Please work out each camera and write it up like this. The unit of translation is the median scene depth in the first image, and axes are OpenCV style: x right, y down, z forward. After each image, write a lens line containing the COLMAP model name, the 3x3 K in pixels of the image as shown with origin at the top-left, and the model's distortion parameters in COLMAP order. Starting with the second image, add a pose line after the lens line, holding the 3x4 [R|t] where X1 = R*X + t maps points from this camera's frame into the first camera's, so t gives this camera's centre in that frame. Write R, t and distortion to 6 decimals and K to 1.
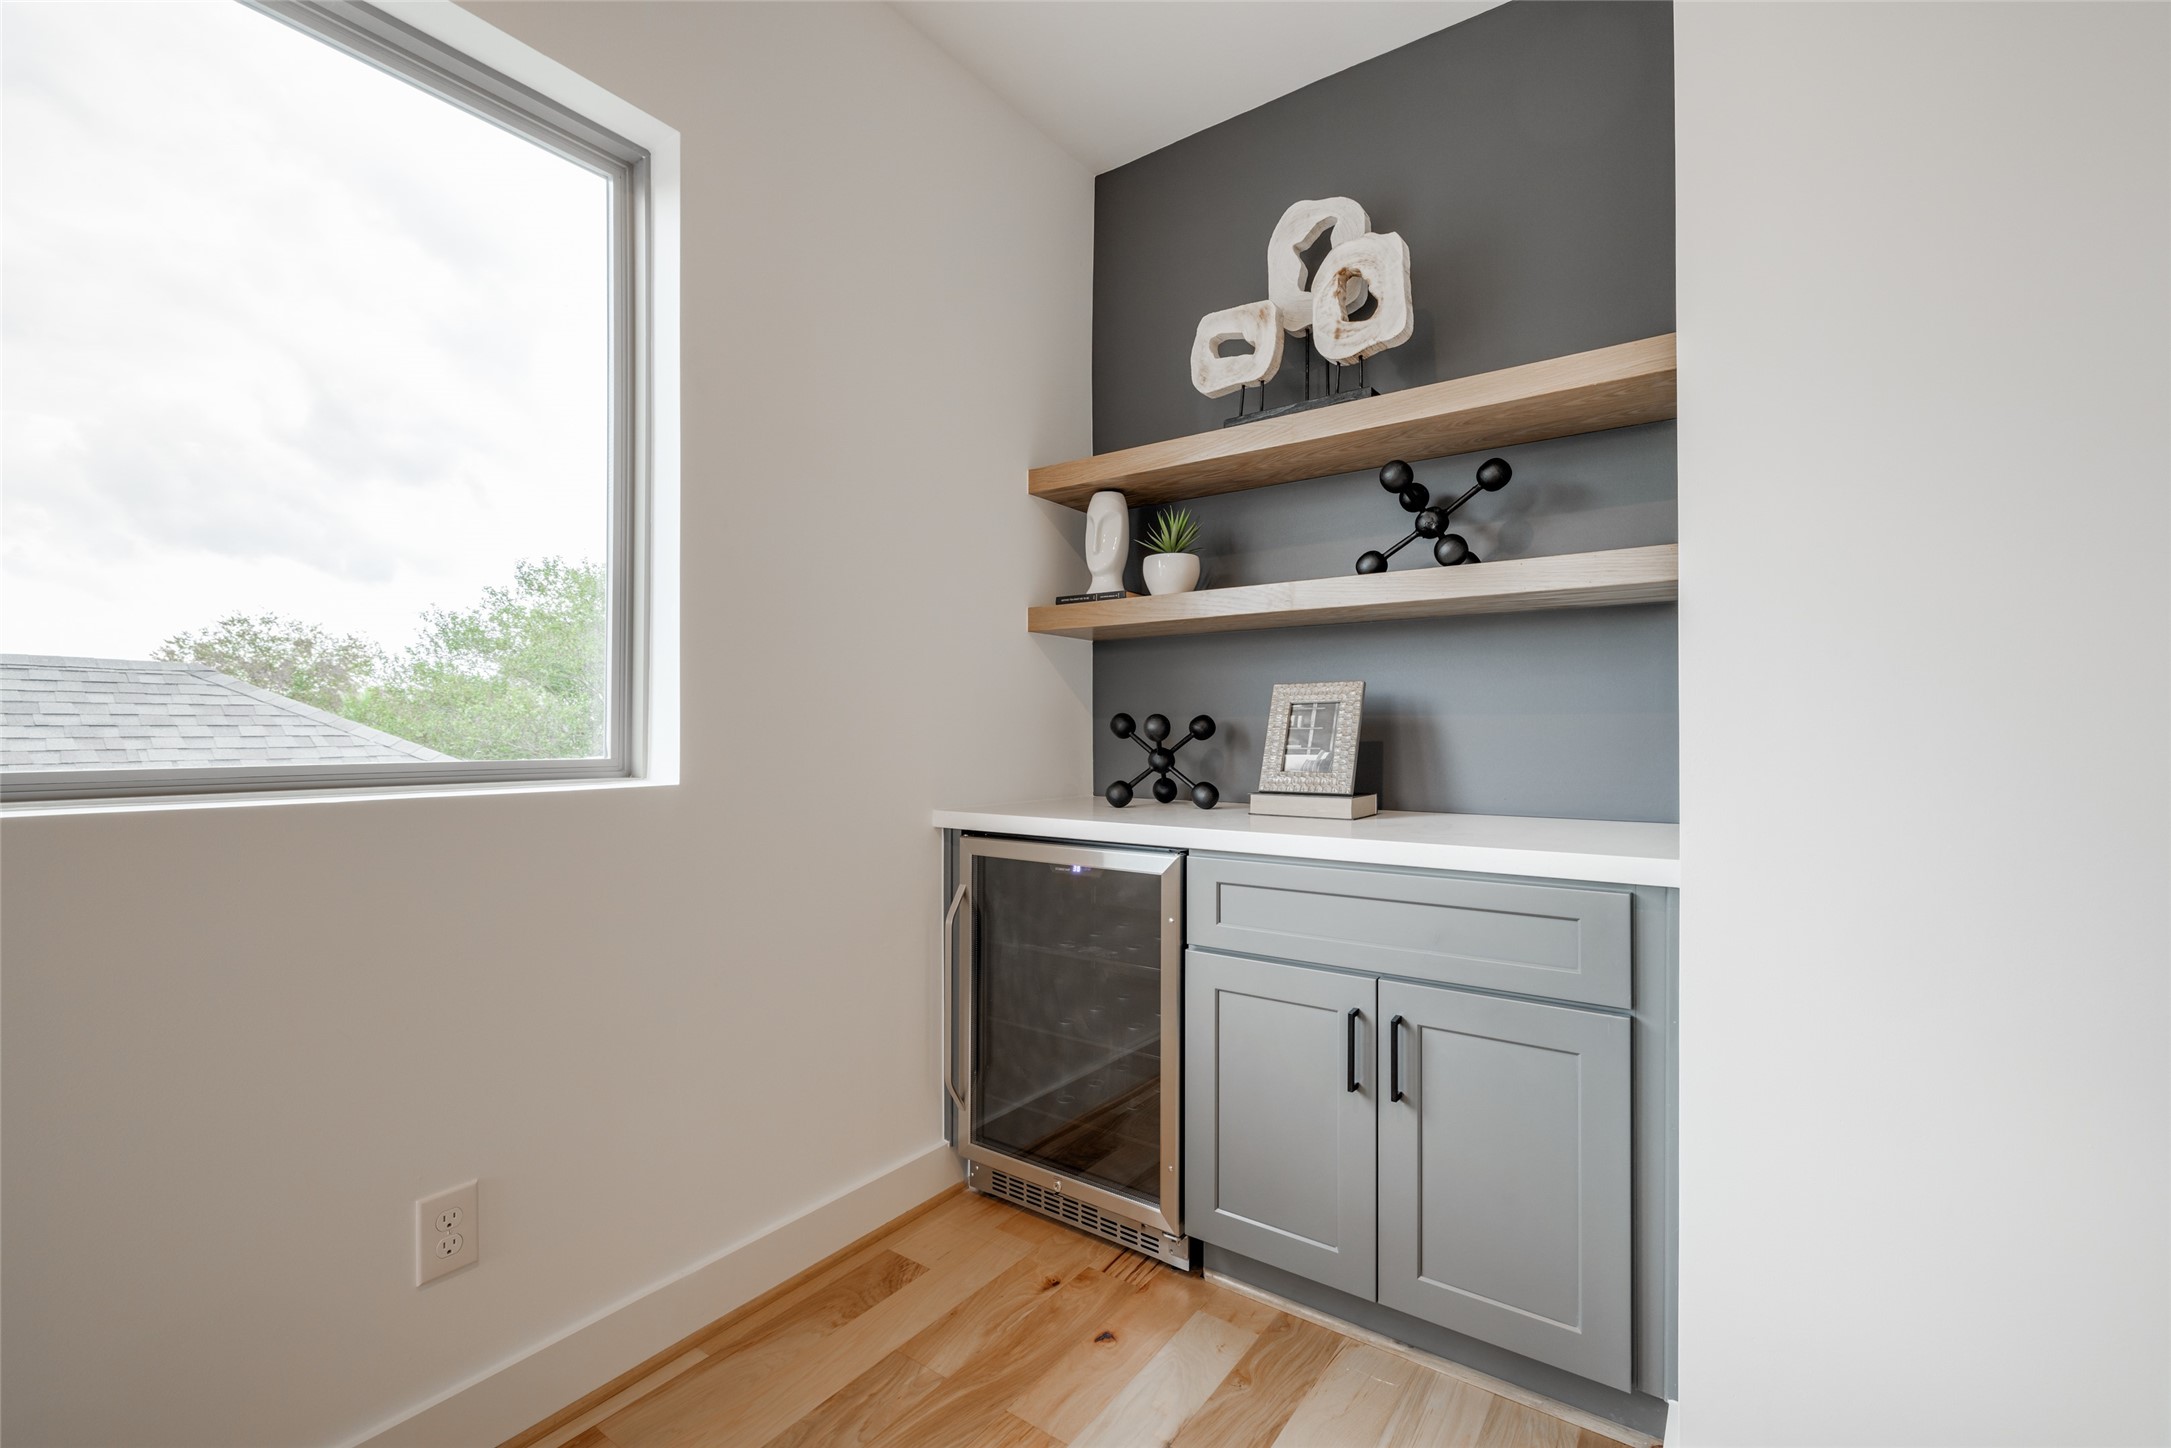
lens RADIAL K [[927.8, 0, 1084.6], [0, 927.8, 726.5], [0, 0, 1]] dist [-0.001698, 0.000084]
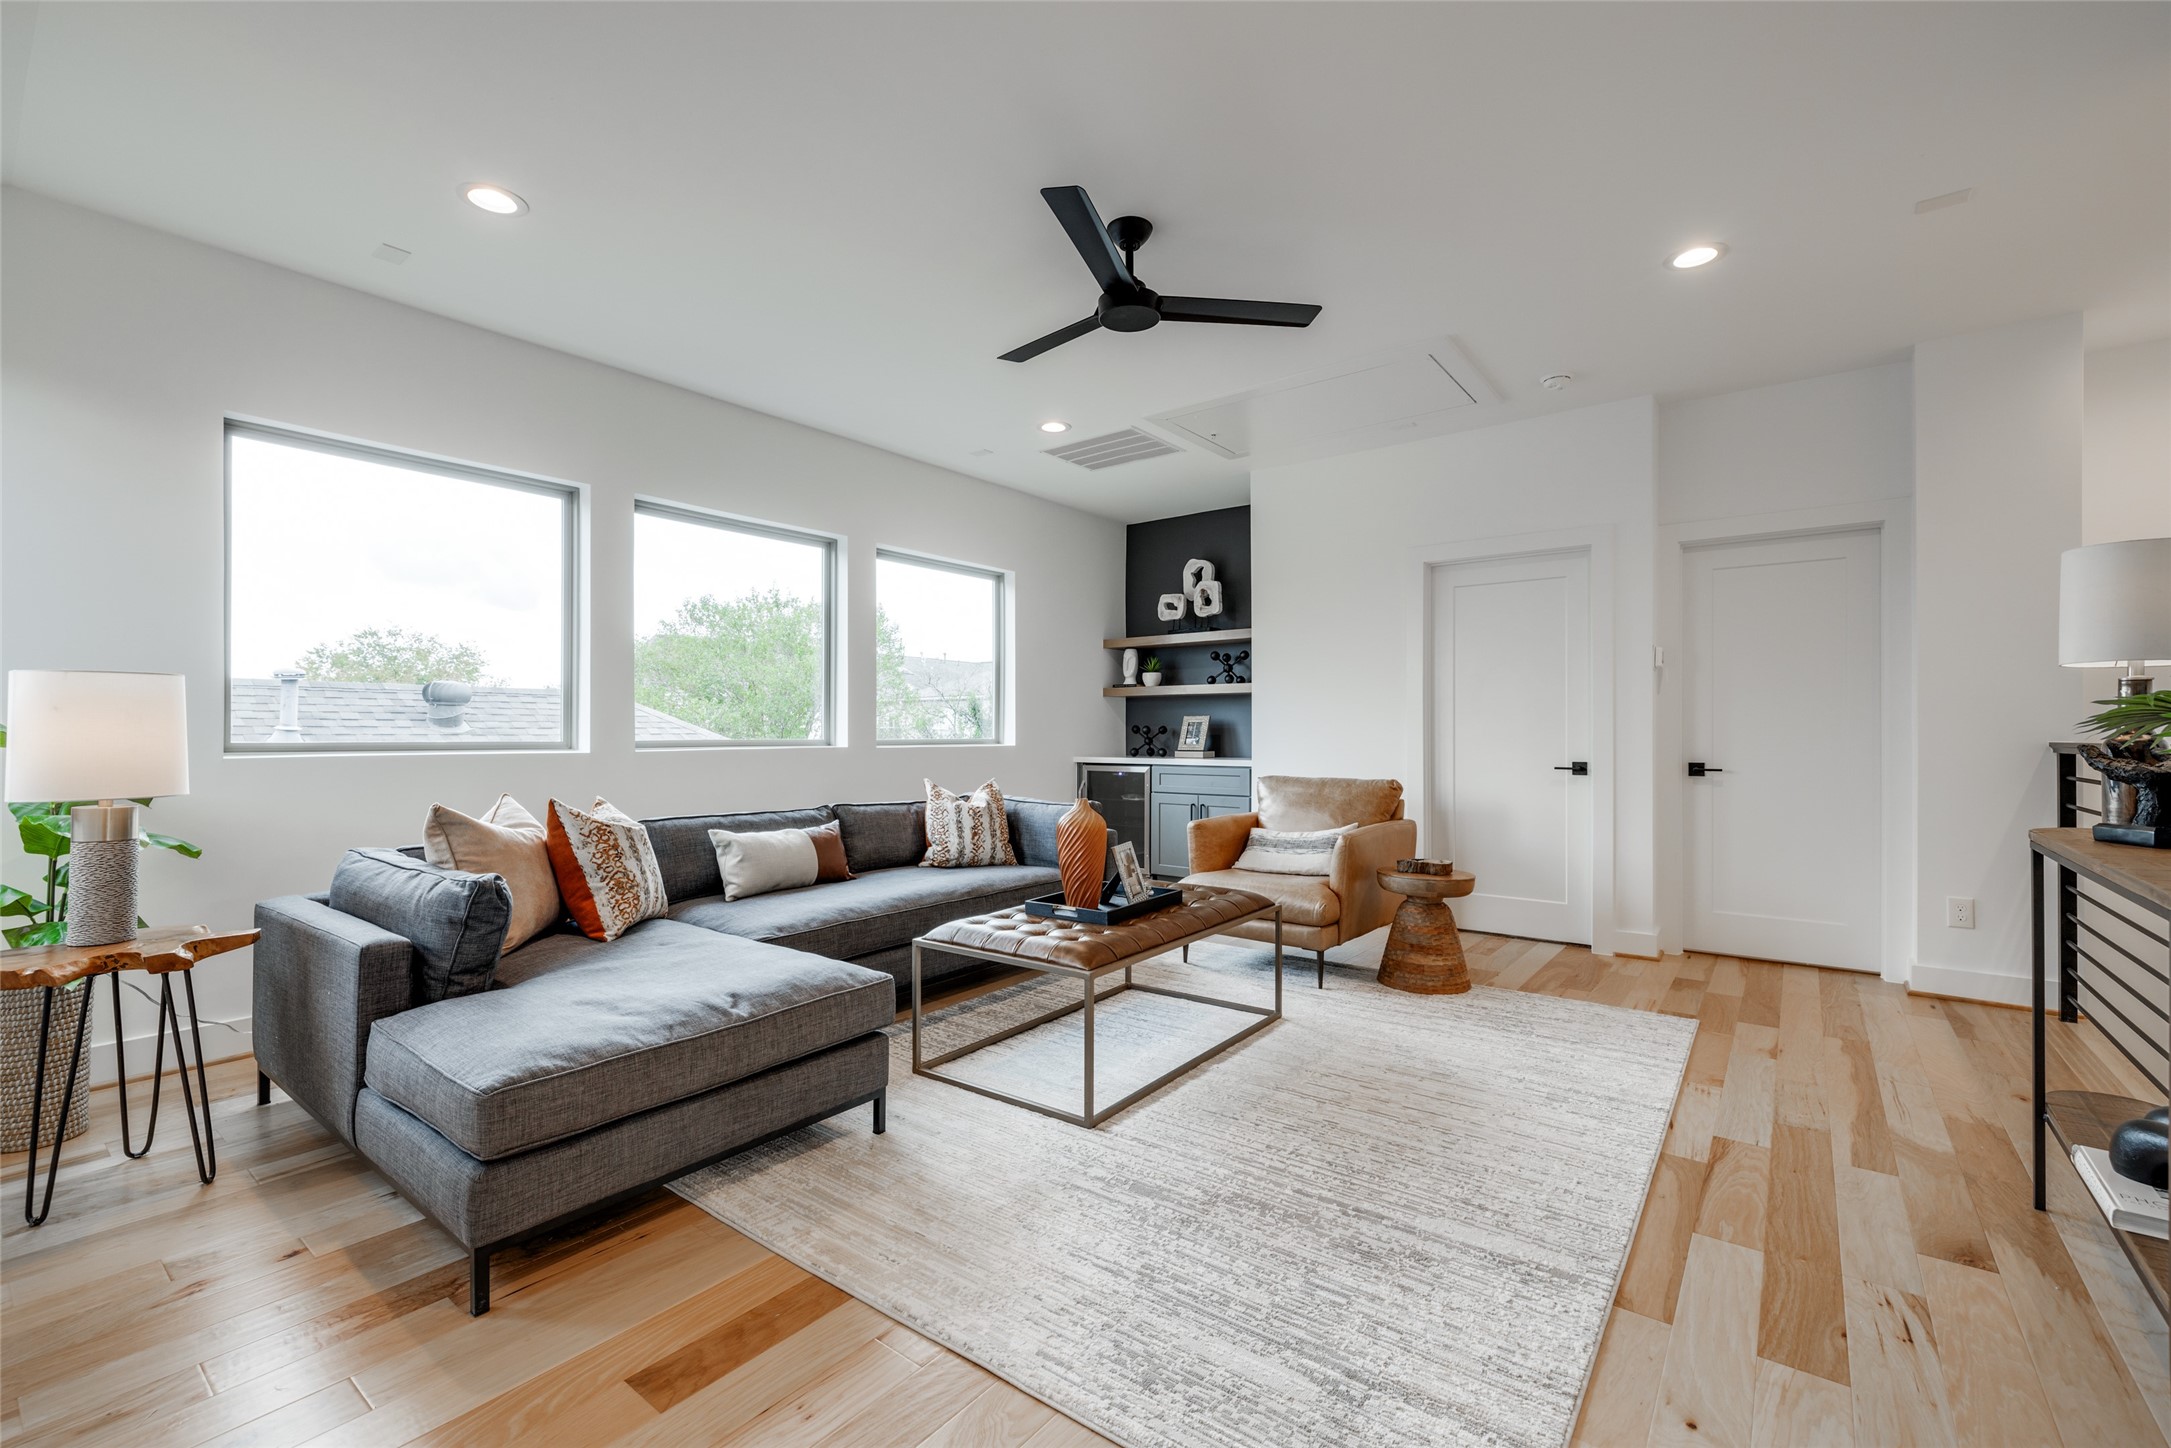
lens RADIAL K [[923.2, 0, 1088.3], [0, 923.2, 726.9], [0, 0, 1]] dist [0.000042, 0.000001]
pose [[0.999315, -0.000661, -0.036997, -0.001192], [0.000679, 1.000000, 0.000496, -0.011699], [0.036996, -0.000521, 0.999315, -2.054909]]
